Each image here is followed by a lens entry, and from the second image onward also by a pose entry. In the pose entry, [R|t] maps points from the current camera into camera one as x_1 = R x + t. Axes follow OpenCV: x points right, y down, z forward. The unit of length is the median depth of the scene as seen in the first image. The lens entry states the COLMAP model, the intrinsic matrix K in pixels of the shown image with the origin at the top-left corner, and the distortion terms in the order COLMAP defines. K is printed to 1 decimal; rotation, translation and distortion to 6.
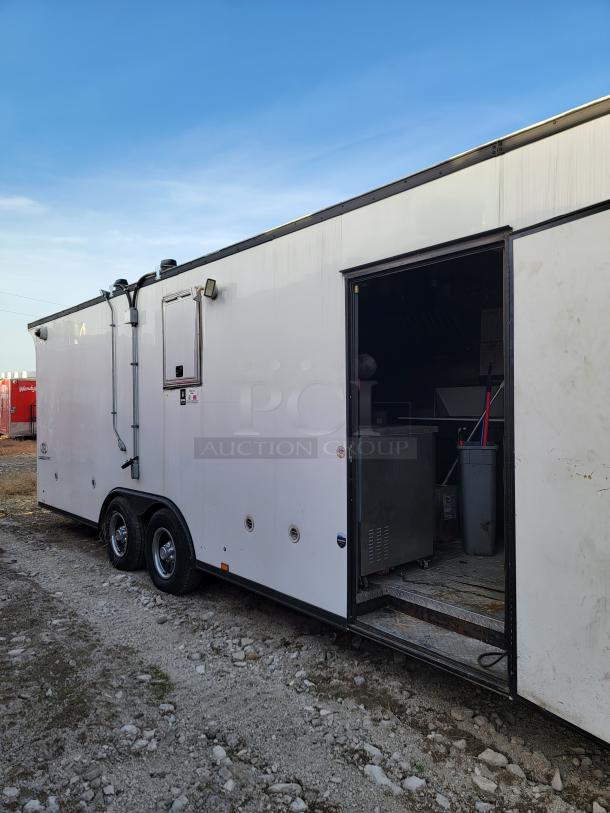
lens RADIAL K [[567.9, 0, 296.9], [0, 567.9, 417.4], [0, 0, 1]] dist [0.082887, -0.076364]
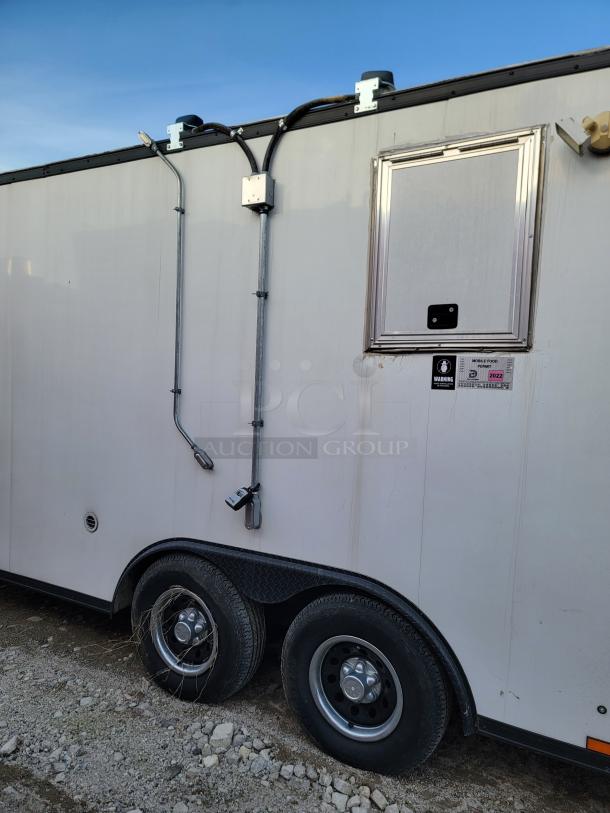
lens RADIAL K [[567.9, 0, 296.9], [0, 567.9, 417.4], [0, 0, 1]] dist [0.082887, -0.076364]
pose [[0.935037, 0.015042, 0.354230, -0.451042], [-0.037728, 0.997648, 0.057224, -0.019967], [-0.352536, -0.066871, 0.933406, 0.566614]]
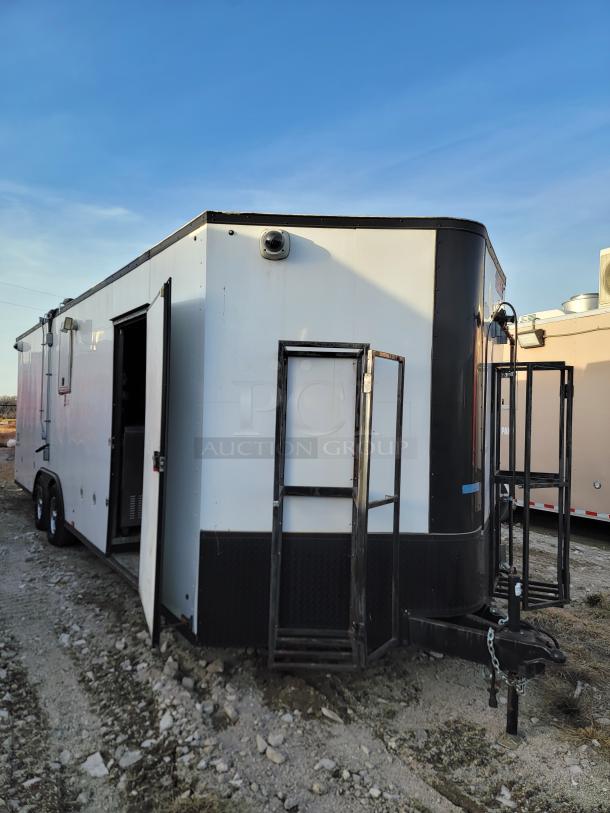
lens RADIAL K [[558.1, 0, 300.3], [0, 558.1, 420.7], [0, 0, 1]] dist [0.094922, -0.080454]
pose [[0.992579, 0.034391, -0.116640, 0.485477], [-0.034237, 0.999408, 0.003327, -0.010703], [0.116685, 0.000691, 0.993169, -0.258011]]
